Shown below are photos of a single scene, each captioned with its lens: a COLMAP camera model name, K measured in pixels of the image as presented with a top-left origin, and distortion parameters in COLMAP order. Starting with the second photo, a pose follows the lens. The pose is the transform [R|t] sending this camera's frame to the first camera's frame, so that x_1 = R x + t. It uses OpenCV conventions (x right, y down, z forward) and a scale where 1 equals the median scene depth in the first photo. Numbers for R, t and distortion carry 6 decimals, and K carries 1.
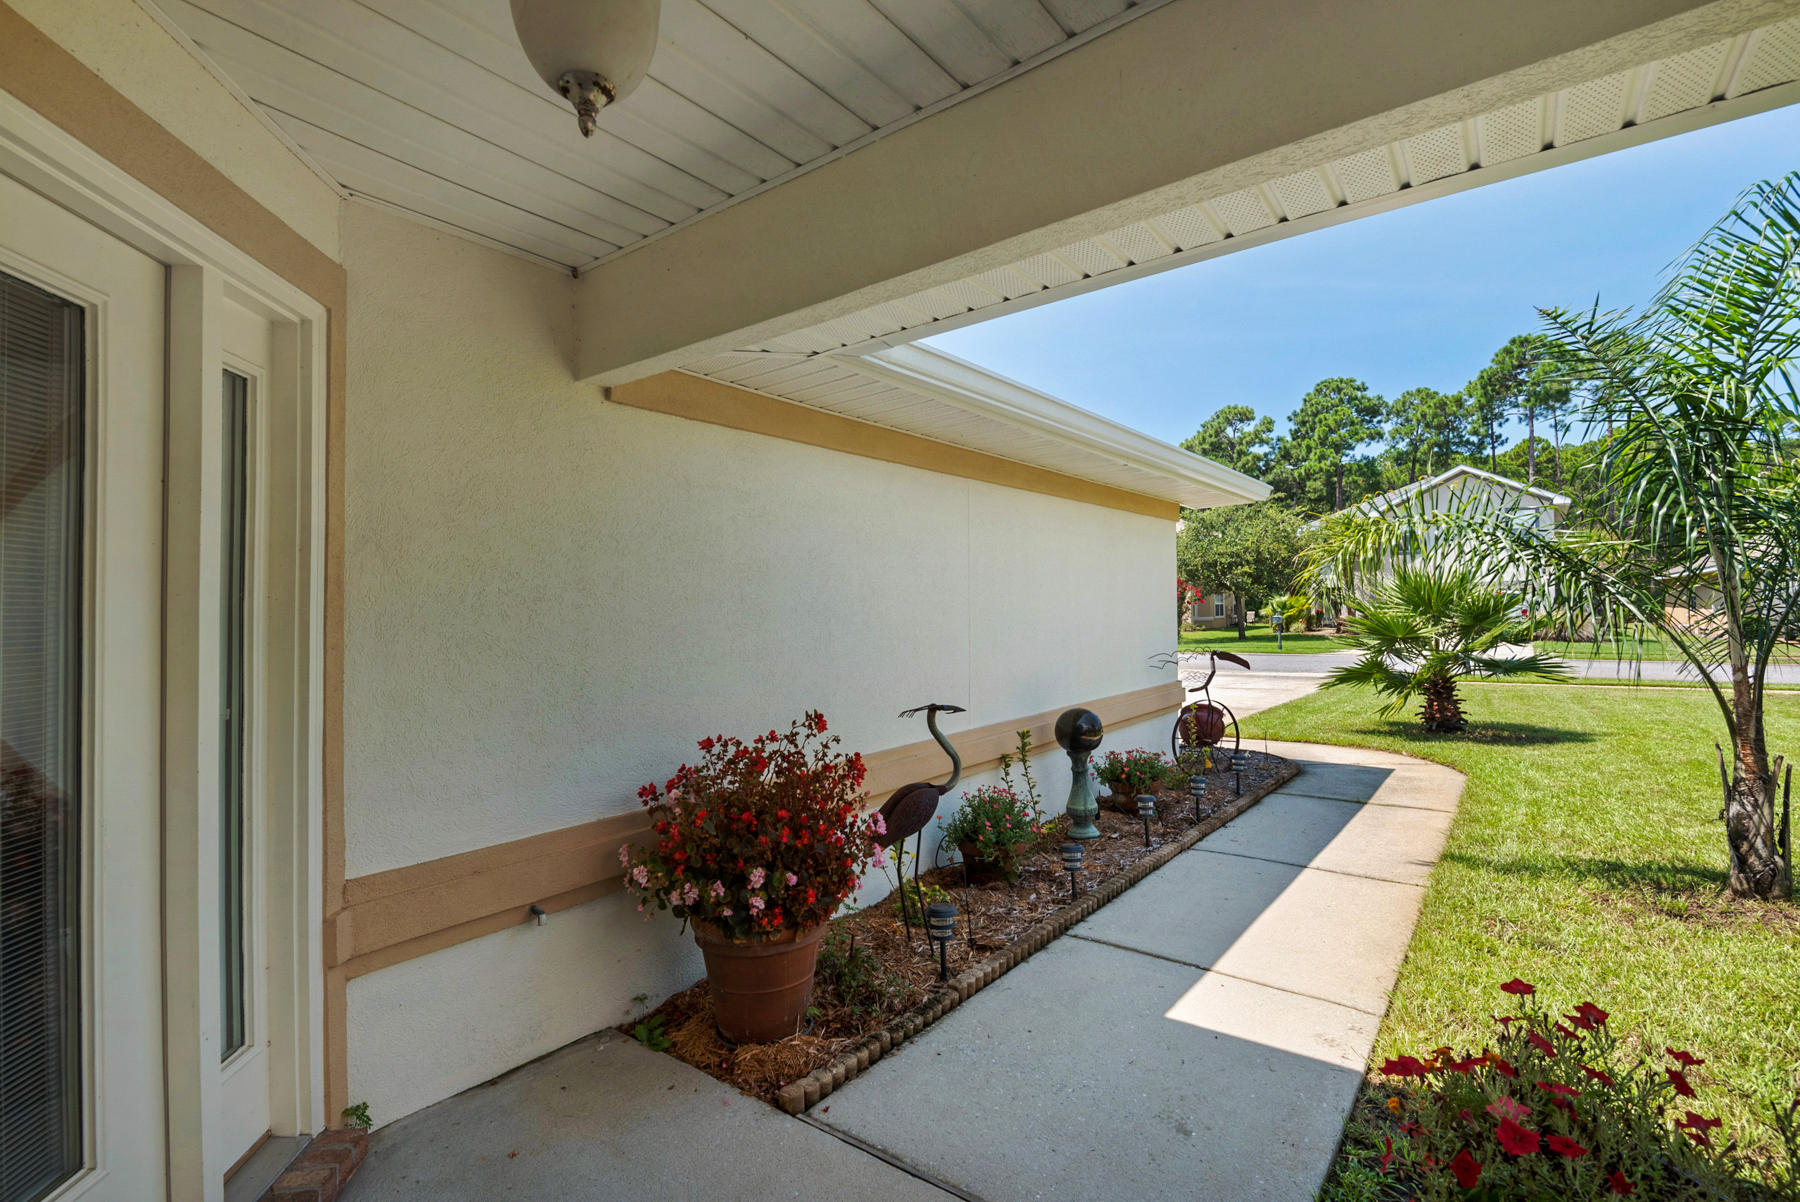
lens RADIAL K [[827.6, 0, 900.7], [0, 827.6, 594.0], [0, 0, 1]] dist [0.000505, 0.000000]
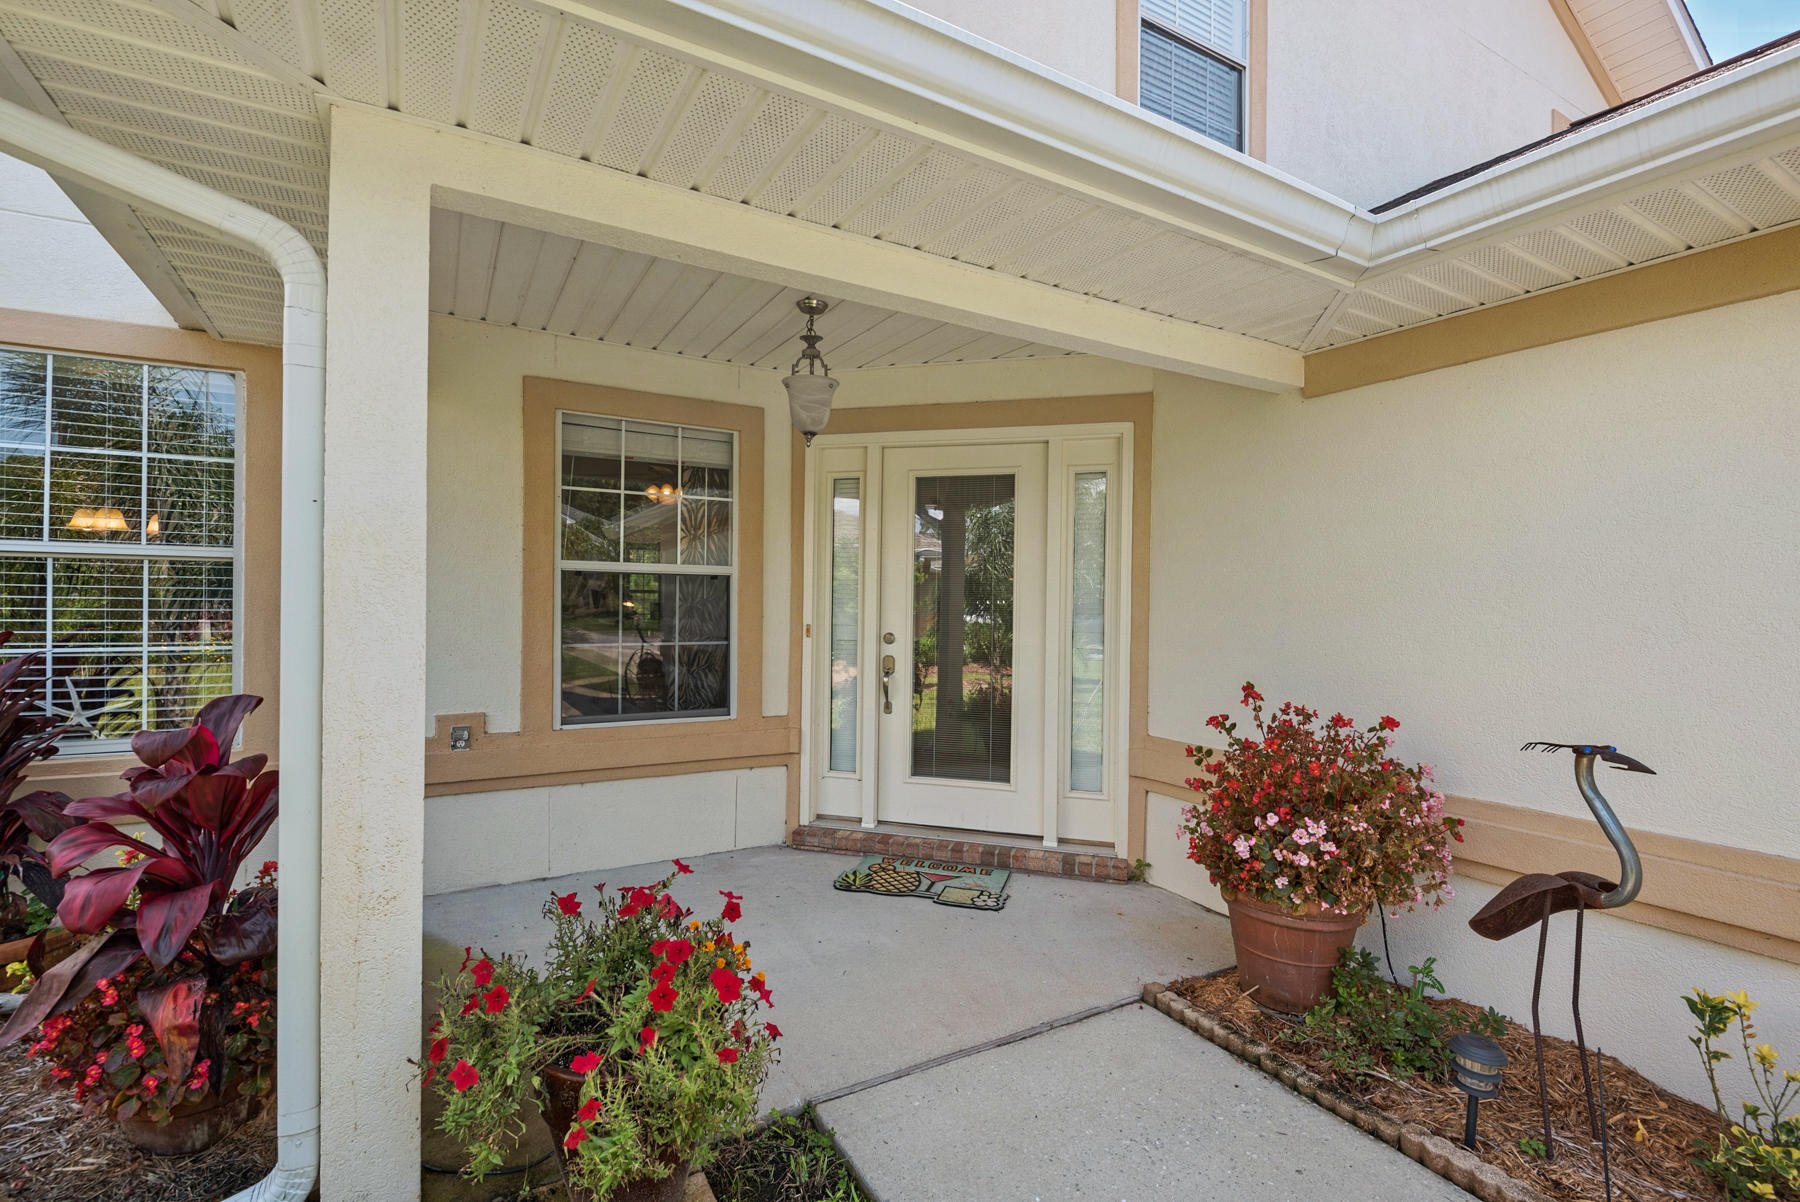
lens RADIAL K [[835.3, 0, 896.5], [0, 835.3, 600.9], [0, 0, 1]] dist [-0.002414, -0.000289]
pose [[-0.398172, 0.018847, -0.917117, 0.986922], [0.014932, 0.999790, 0.014063, 0.021932], [0.917189, -0.008095, -0.398370, 1.019550]]
